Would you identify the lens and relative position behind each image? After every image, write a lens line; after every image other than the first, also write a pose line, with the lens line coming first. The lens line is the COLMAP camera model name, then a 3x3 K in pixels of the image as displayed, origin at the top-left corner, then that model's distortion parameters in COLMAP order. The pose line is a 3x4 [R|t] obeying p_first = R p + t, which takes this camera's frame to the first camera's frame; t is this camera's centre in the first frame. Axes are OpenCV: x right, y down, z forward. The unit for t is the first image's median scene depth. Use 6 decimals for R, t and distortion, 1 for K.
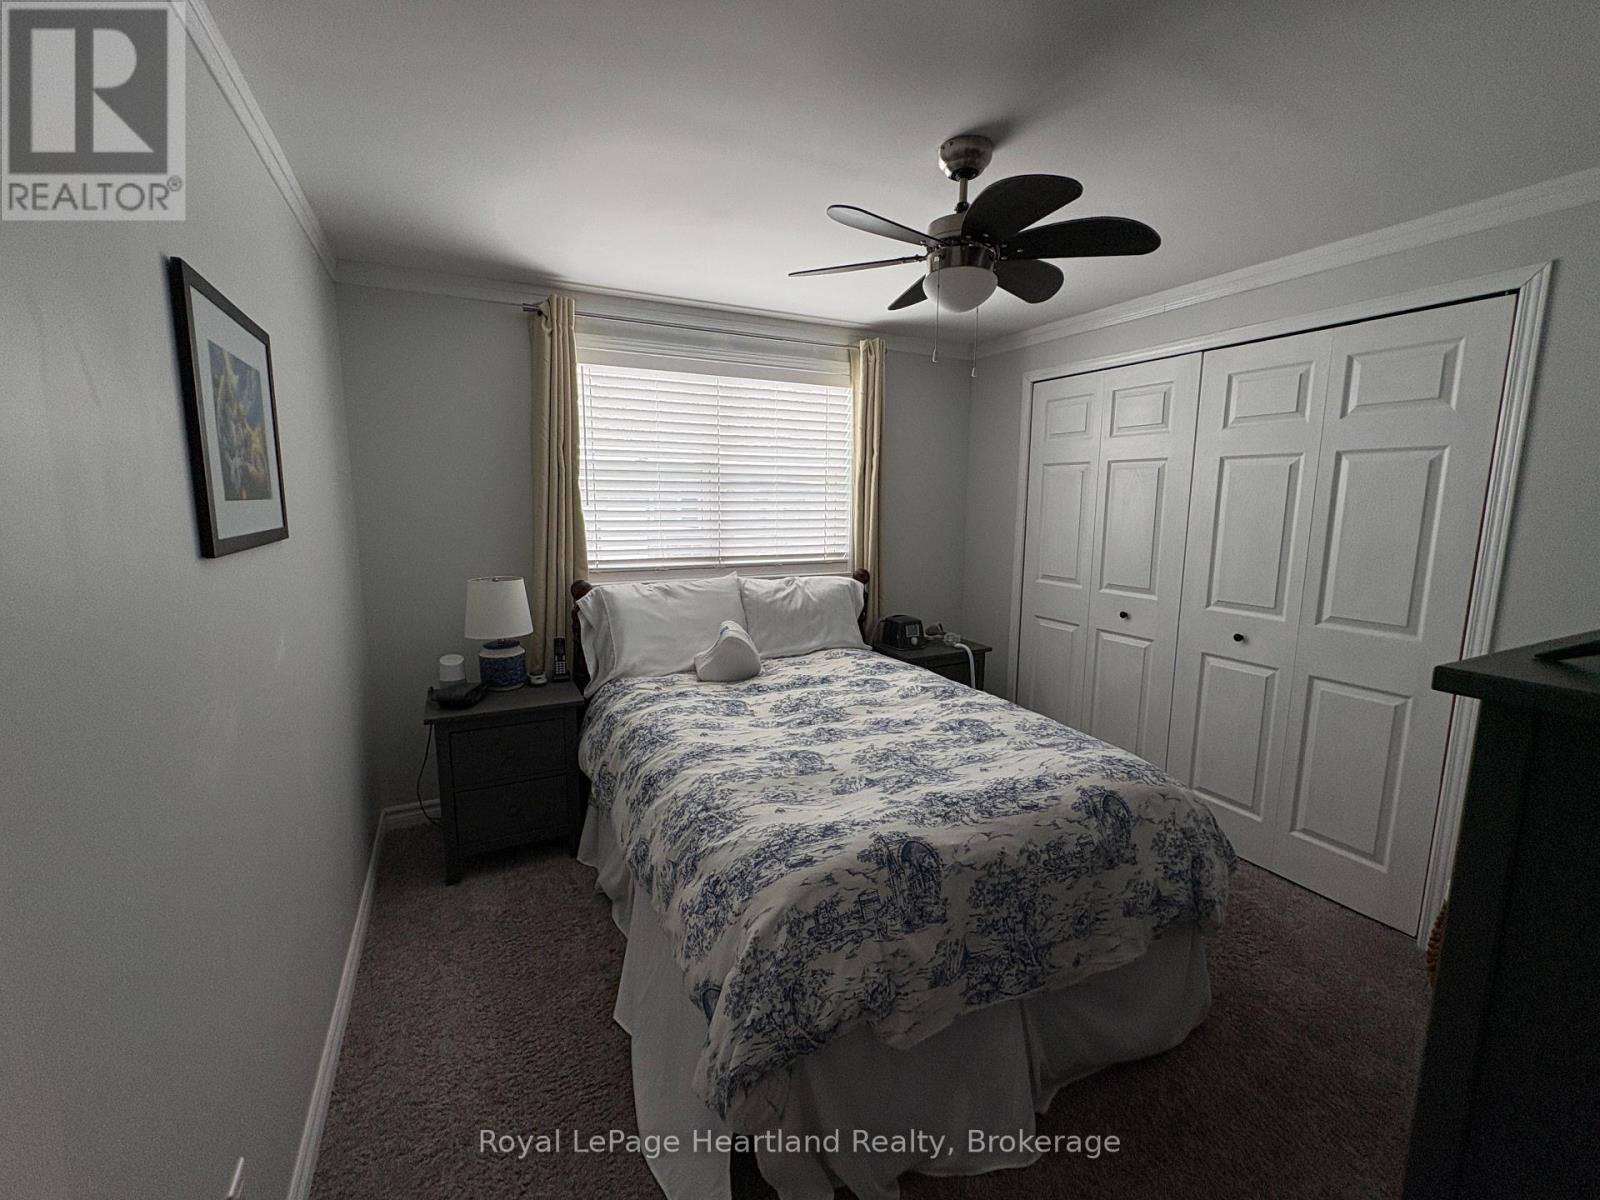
lens RADIAL K [[674.8, 0, 796.4], [0, 674.8, 601.7], [0, 0, 1]] dist [0.001194, -0.000658]
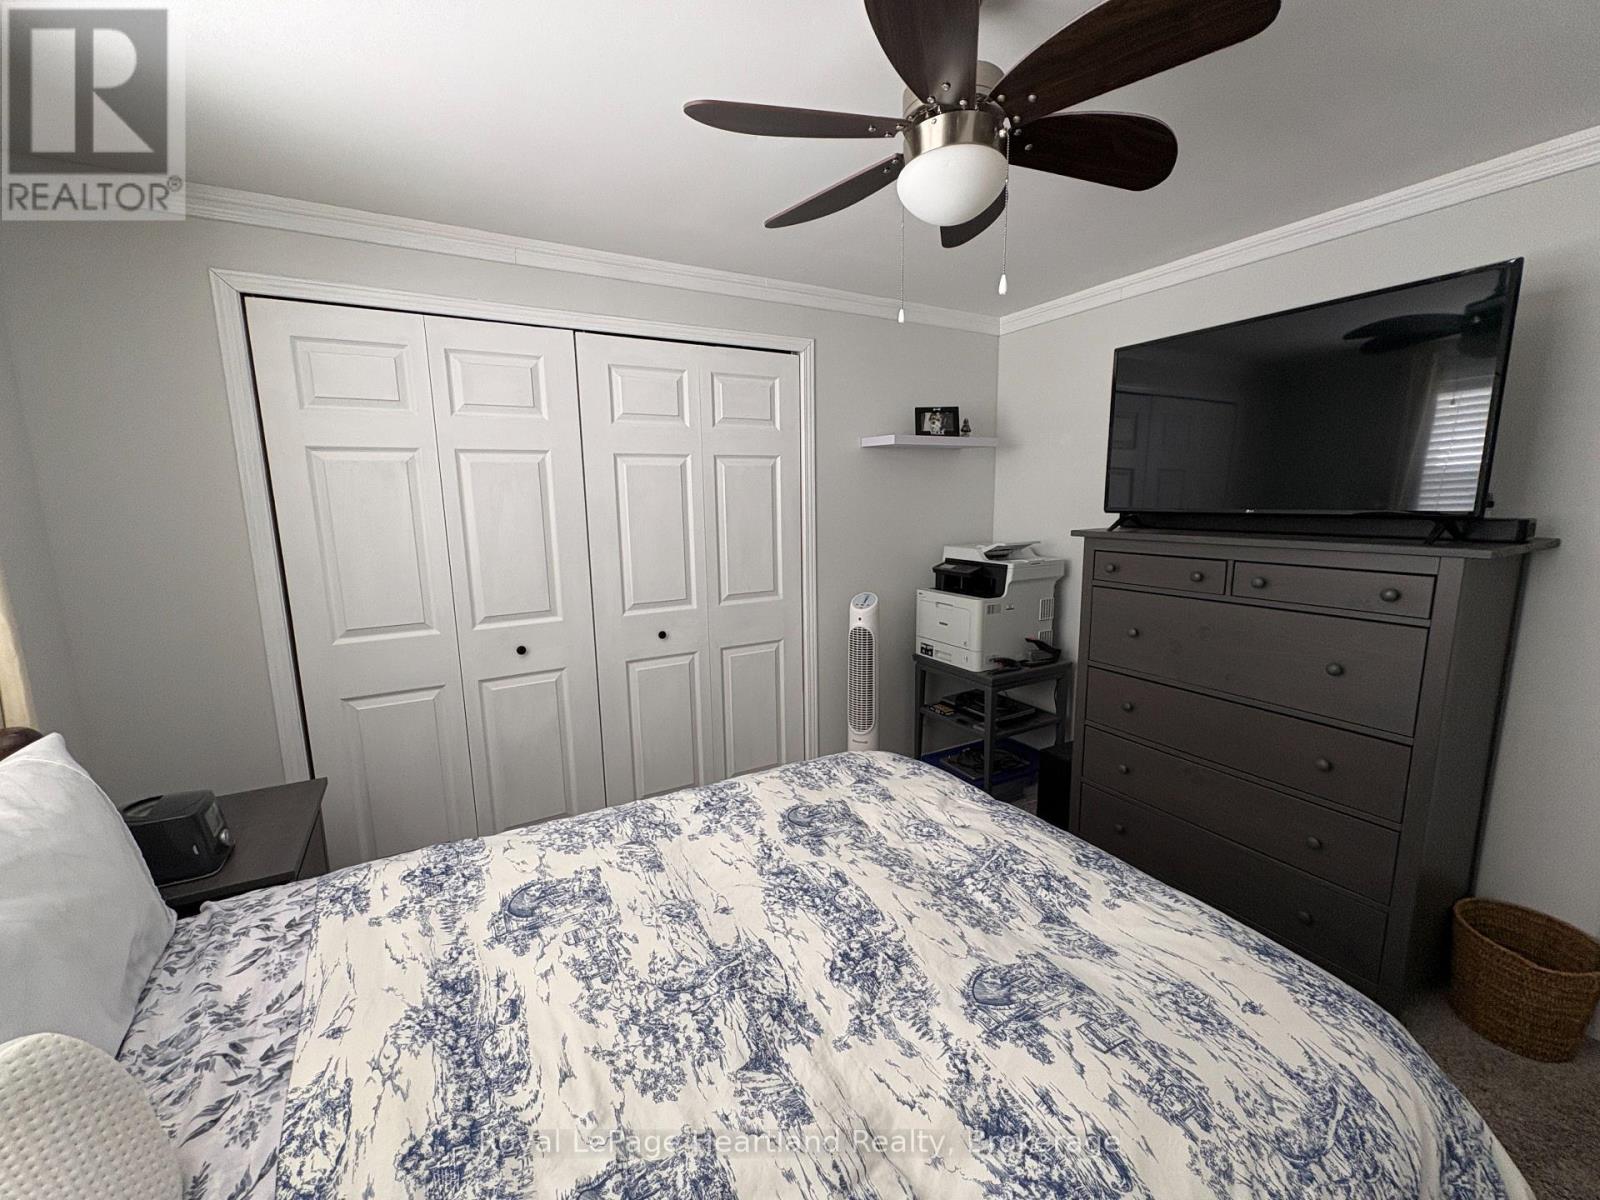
lens RADIAL K [[657.0, 0, 801.5], [0, 657.0, 596.2], [0, 0, 1]] dist [0.012675, -0.000110]
pose [[-0.049968, -0.158694, 0.986063, -0.330309], [0.173674, 0.970874, 0.165051, -0.134791], [-0.983535, 0.179501, -0.020951, 0.842569]]
